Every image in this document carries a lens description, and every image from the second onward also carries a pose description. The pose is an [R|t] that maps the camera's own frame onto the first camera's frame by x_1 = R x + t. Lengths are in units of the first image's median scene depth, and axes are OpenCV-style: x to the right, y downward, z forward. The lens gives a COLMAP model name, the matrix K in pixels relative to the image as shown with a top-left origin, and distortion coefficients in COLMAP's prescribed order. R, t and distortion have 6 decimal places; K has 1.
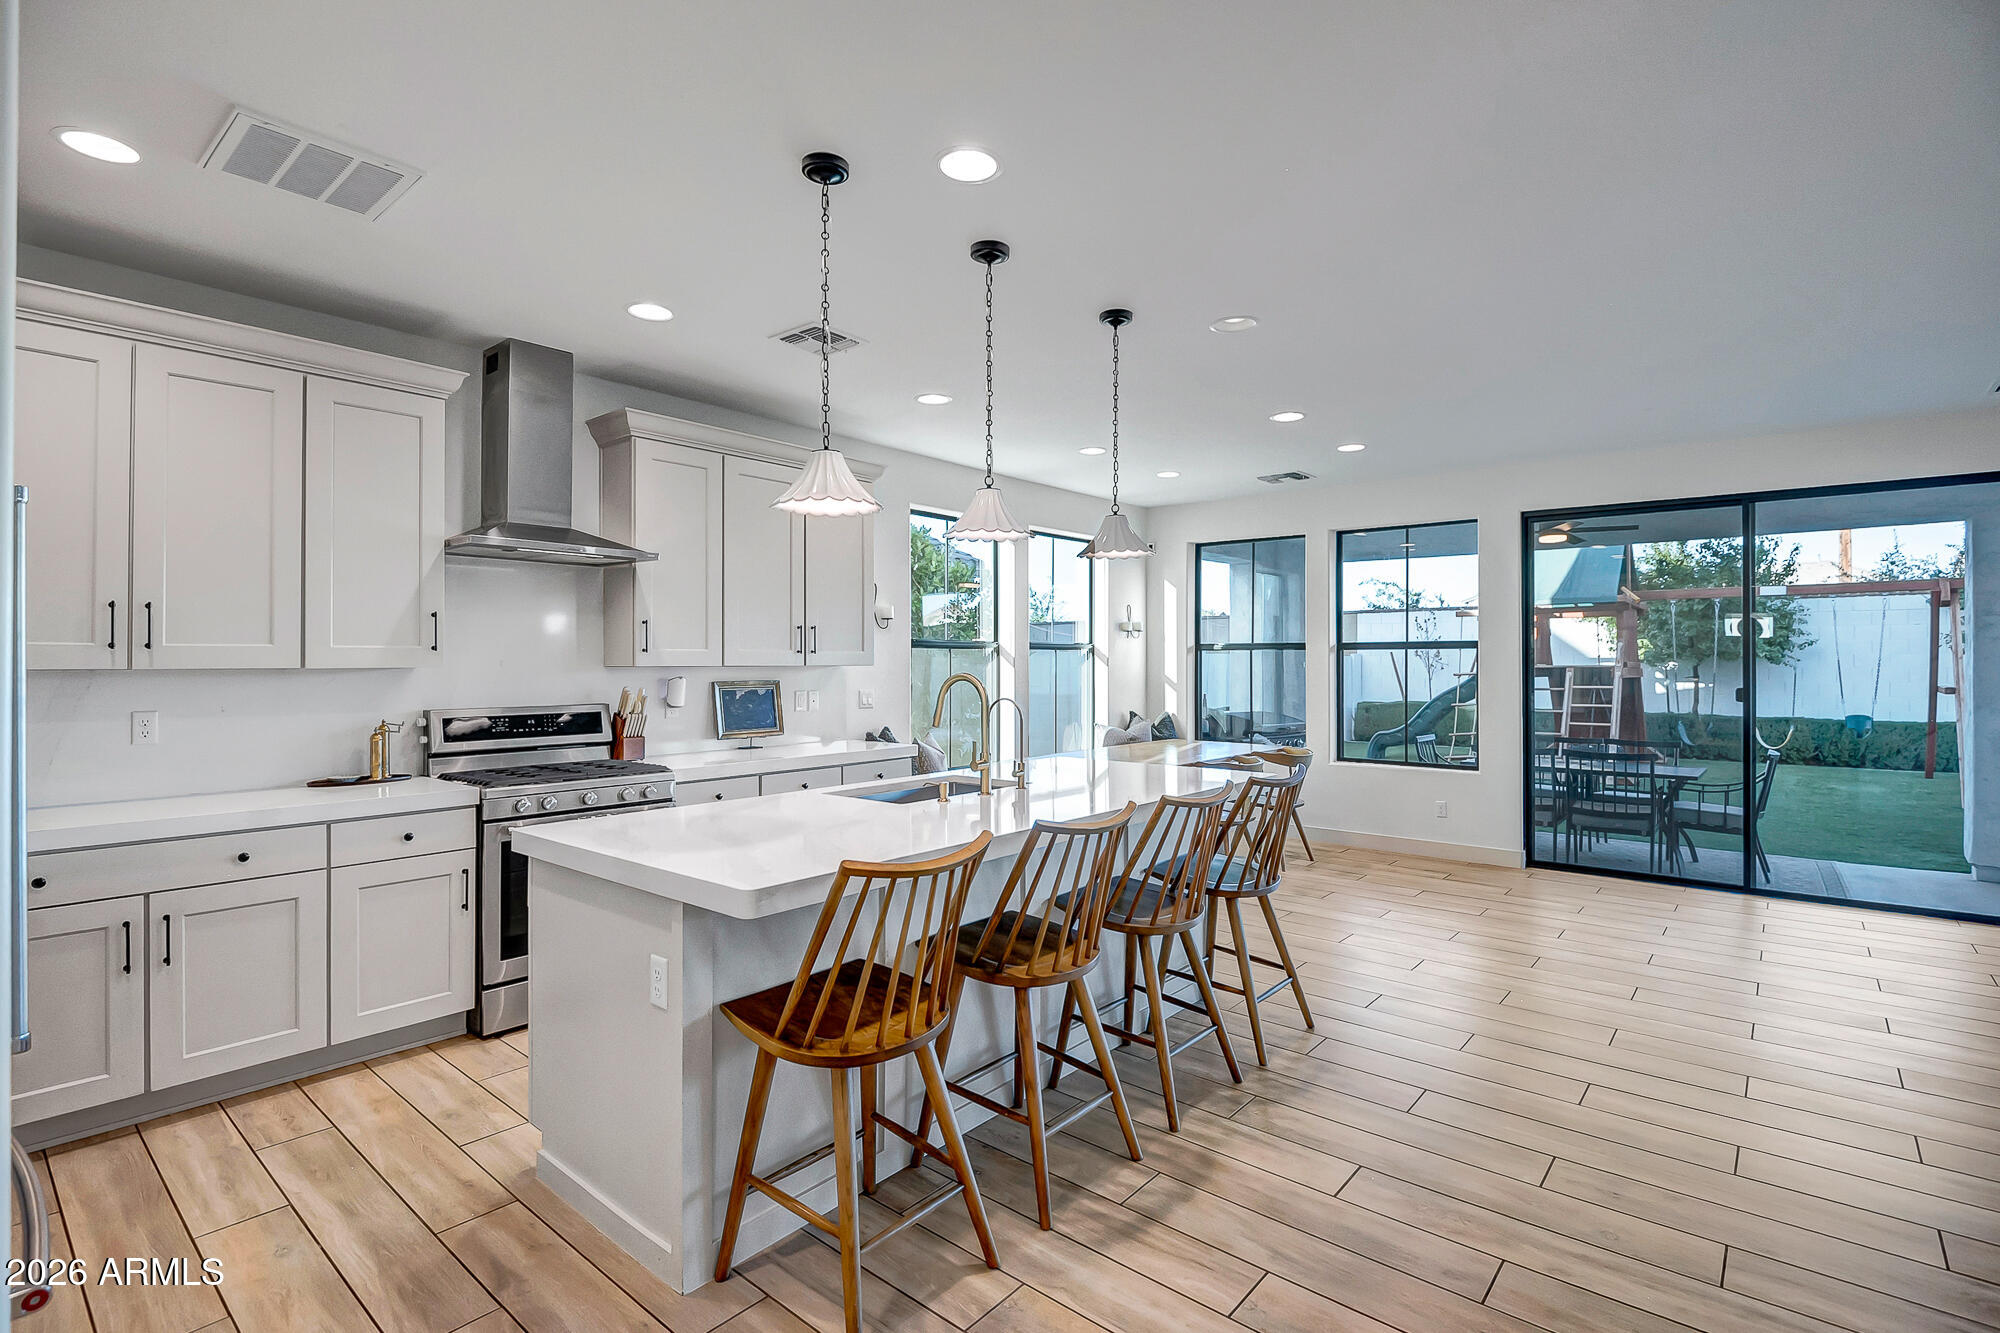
lens RADIAL K [[933.0, 0, 1014.5], [0, 933.0, 656.3], [0, 0, 1]] dist [-0.012082, -0.007904]
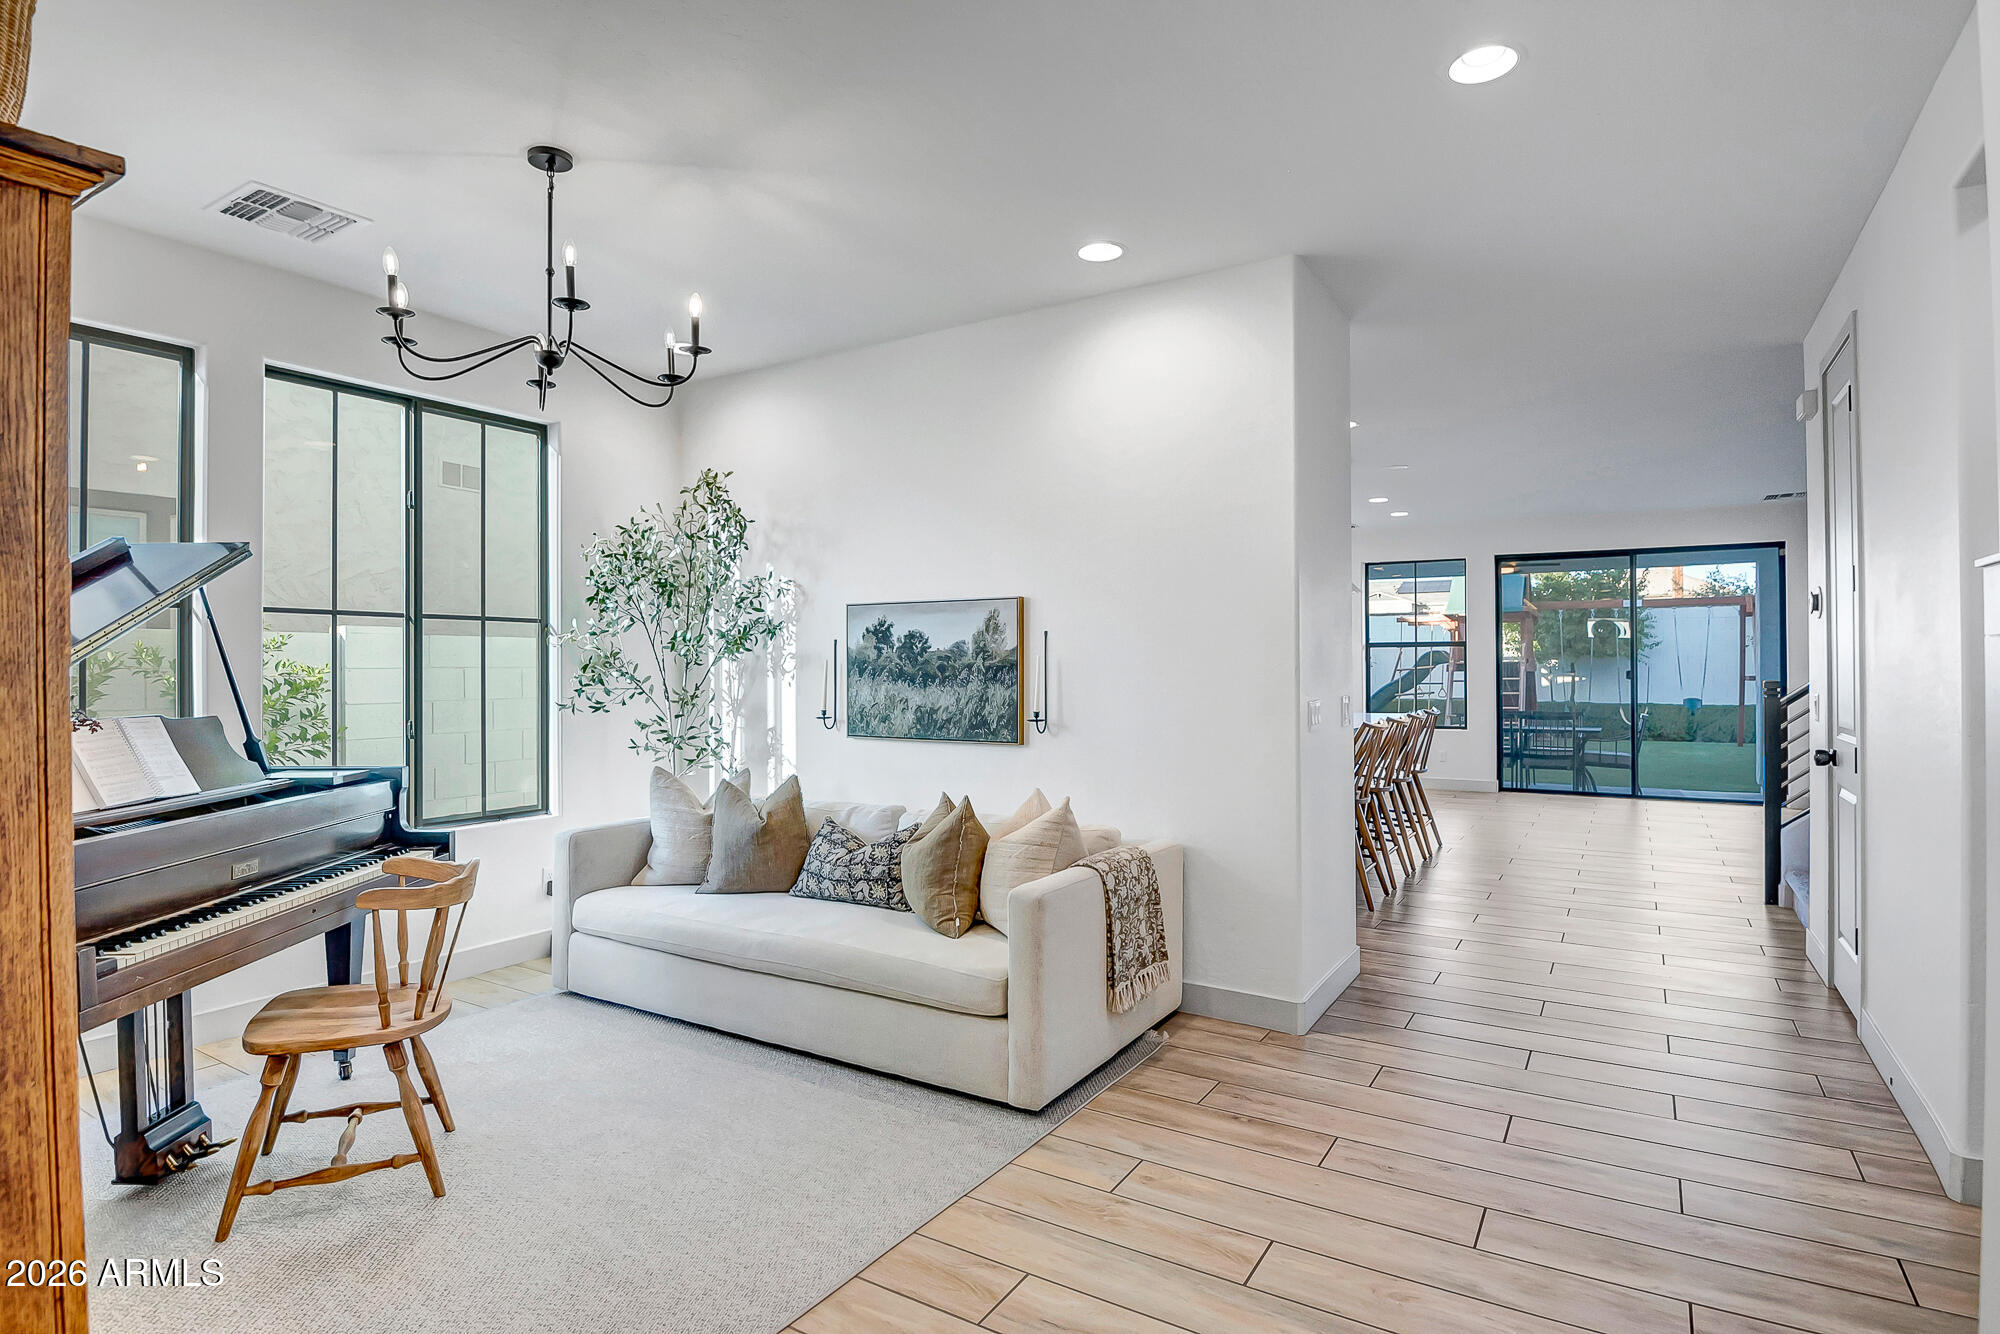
lens RADIAL K [[1026.2, 0, 996.9], [0, 1026.2, 667.5], [0, 0, 1]] dist [-0.041238, -0.001158]
pose [[0.989837, -0.005965, 0.142085, -0.436593], [0.005370, 0.999975, 0.004575, 0.013349], [-0.142109, -0.003766, 0.989844, -0.458957]]
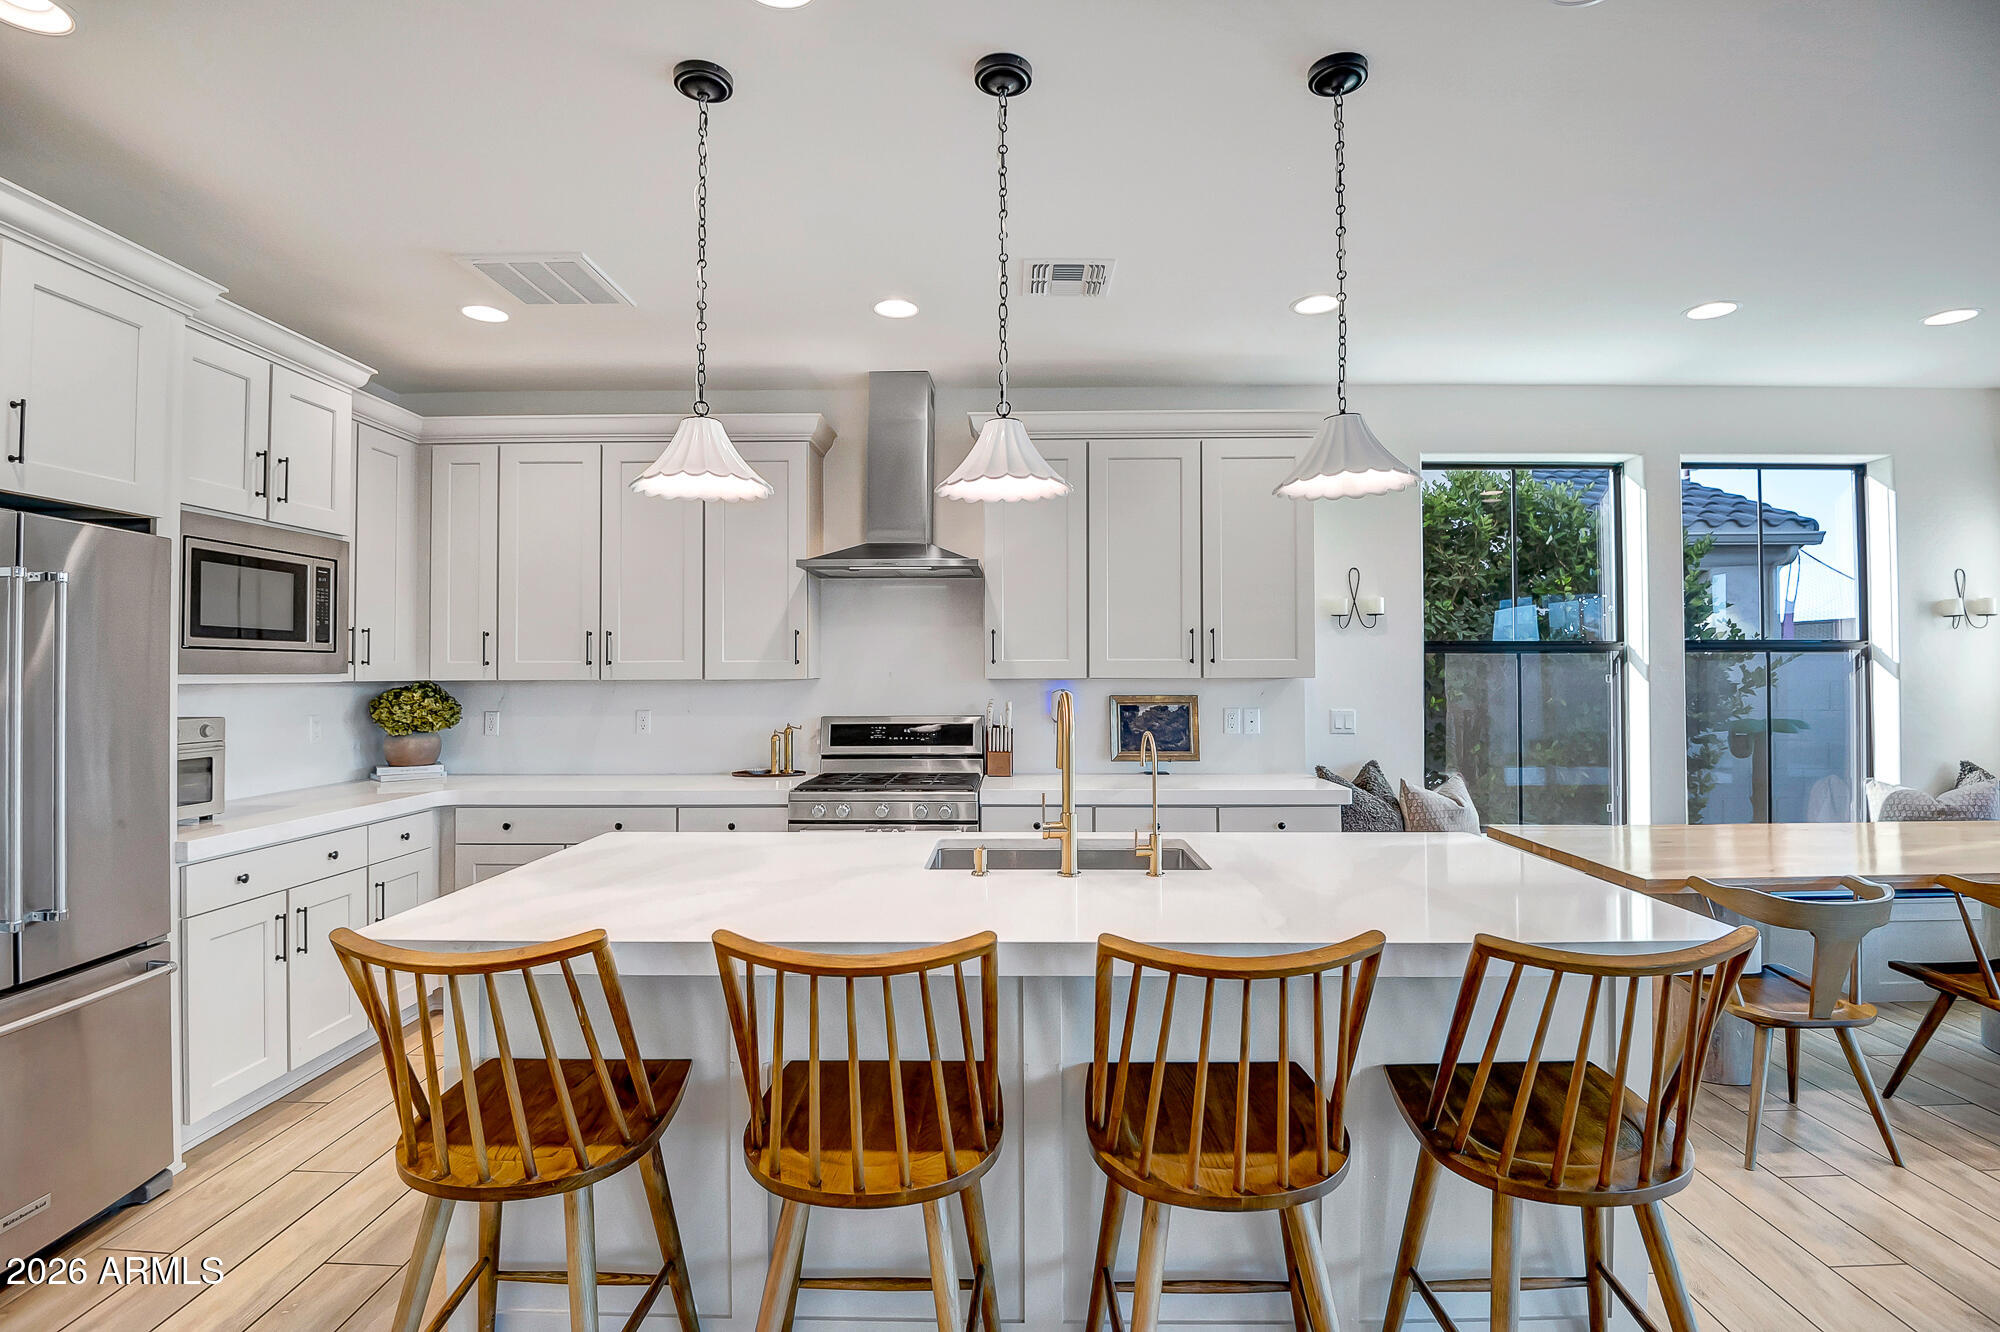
lens RADIAL K [[933.0, 0, 998.3], [0, 933.0, 661.3], [0, 0, 1]] dist [-0.012082, -0.007904]
pose [[0.624087, -0.008886, -0.781305, 0.234835], [0.005568, 0.999961, -0.006925, 0.000151], [0.781335, -0.000029, 0.624112, 0.279162]]
